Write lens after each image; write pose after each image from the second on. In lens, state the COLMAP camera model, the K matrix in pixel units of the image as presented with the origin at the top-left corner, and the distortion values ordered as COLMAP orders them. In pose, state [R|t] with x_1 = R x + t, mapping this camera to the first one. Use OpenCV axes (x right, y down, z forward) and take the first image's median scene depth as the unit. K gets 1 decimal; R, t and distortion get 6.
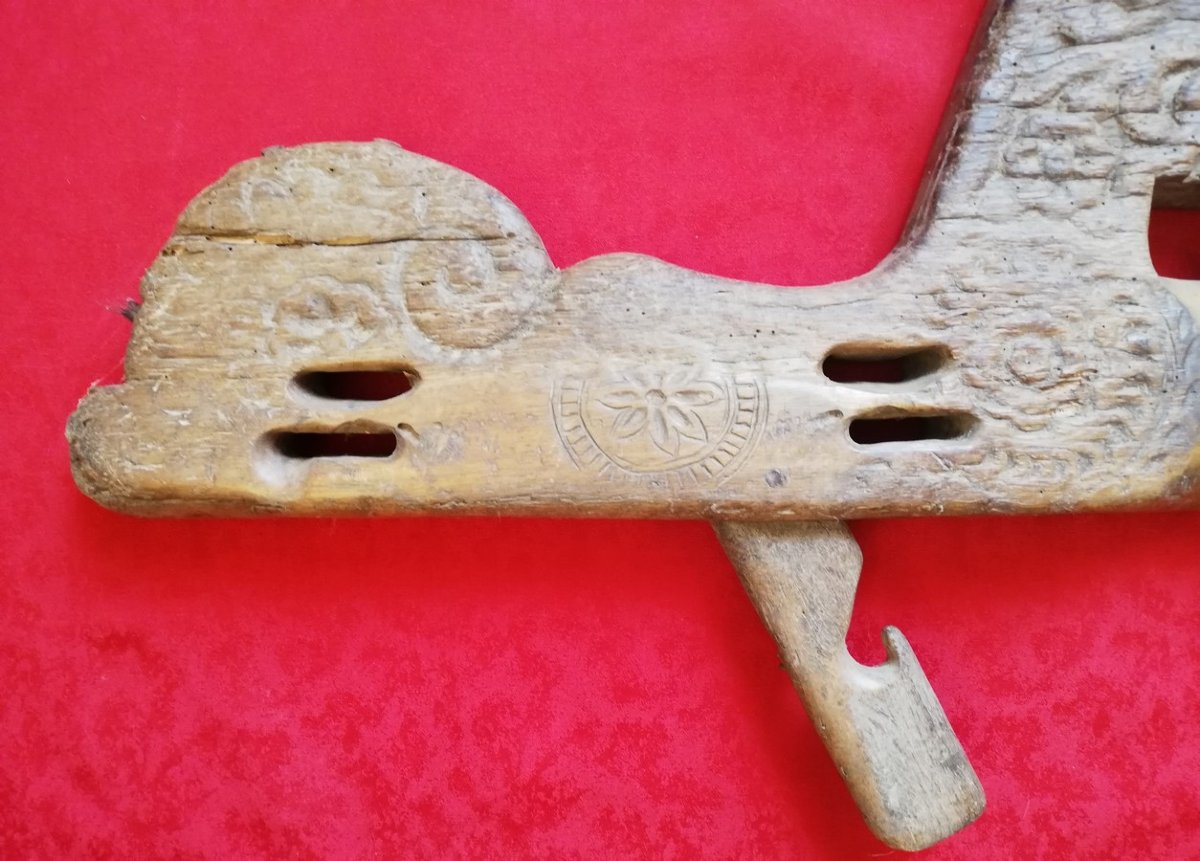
lens RADIAL K [[1000.0, 0, 460.5], [0, 1000.0, 526.1], [0, 0, 1]] dist [-0.052130, 0.039343]
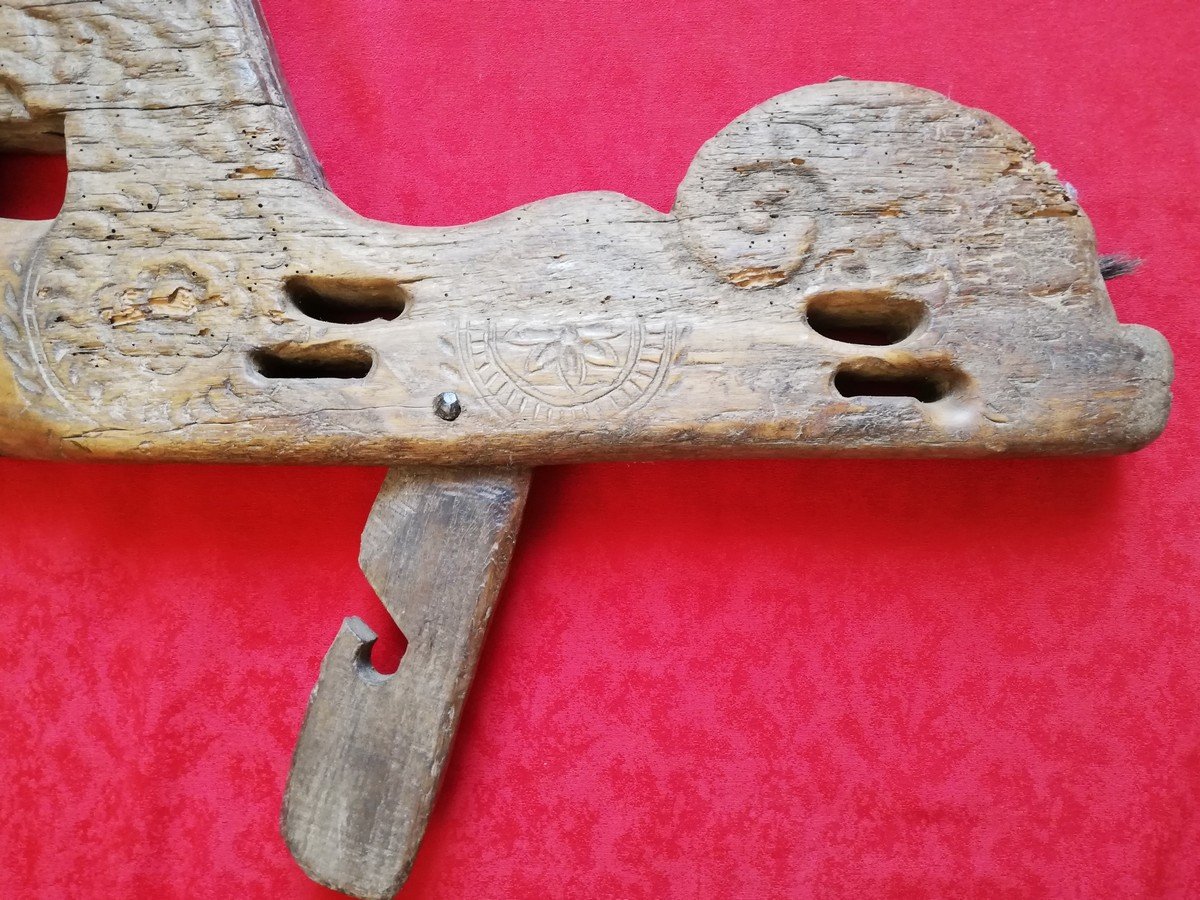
lens RADIAL K [[972.5, 0, 591.4], [0, 972.5, 444.7], [0, 0, 1]] dist [0.077149, -0.022892]
pose [[0.998476, 0.003753, -0.055055, 0.556448], [-0.005440, 0.999519, -0.030531, -0.005594], [0.054914, 0.030783, 0.998016, 0.002558]]
